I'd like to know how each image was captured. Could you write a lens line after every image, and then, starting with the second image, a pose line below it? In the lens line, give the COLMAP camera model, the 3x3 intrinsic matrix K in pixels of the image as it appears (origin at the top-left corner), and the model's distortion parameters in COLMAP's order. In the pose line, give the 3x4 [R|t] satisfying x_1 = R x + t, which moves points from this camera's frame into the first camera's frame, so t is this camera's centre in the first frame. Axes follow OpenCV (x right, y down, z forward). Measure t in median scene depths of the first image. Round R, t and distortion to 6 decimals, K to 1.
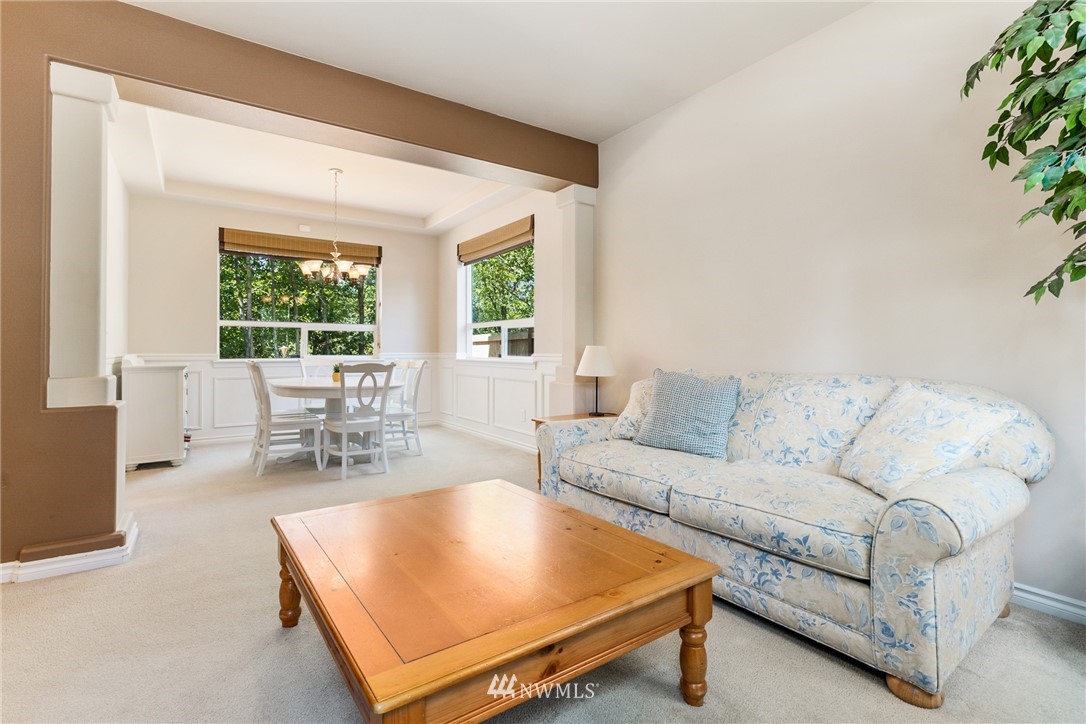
lens RADIAL K [[511.5, 0, 546.6], [0, 511.5, 350.6], [0, 0, 1]] dist [0.000048, 0.000057]
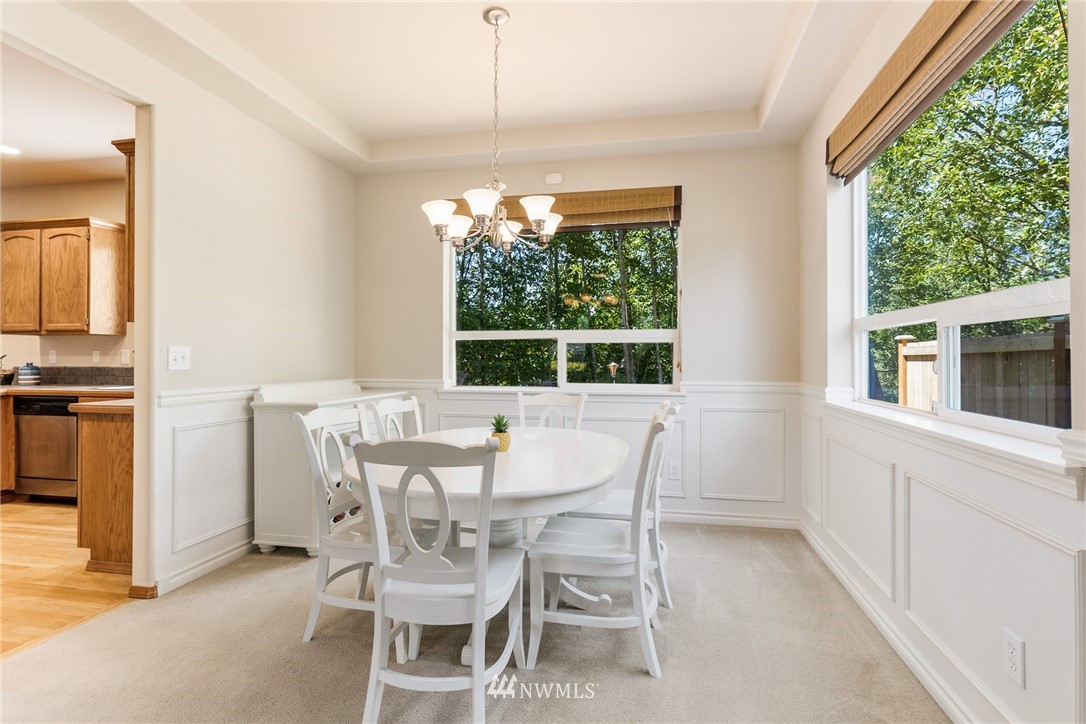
lens RADIAL K [[529.3, 0, 562.1], [0, 529.3, 357.7], [0, 0, 1]] dist [-0.003222, -0.000508]
pose [[0.701604, 0.000802, -0.712567, -0.012515], [-0.000689, 1.000000, 0.000446, -0.021575], [0.712567, 0.000178, 0.701604, 0.526048]]
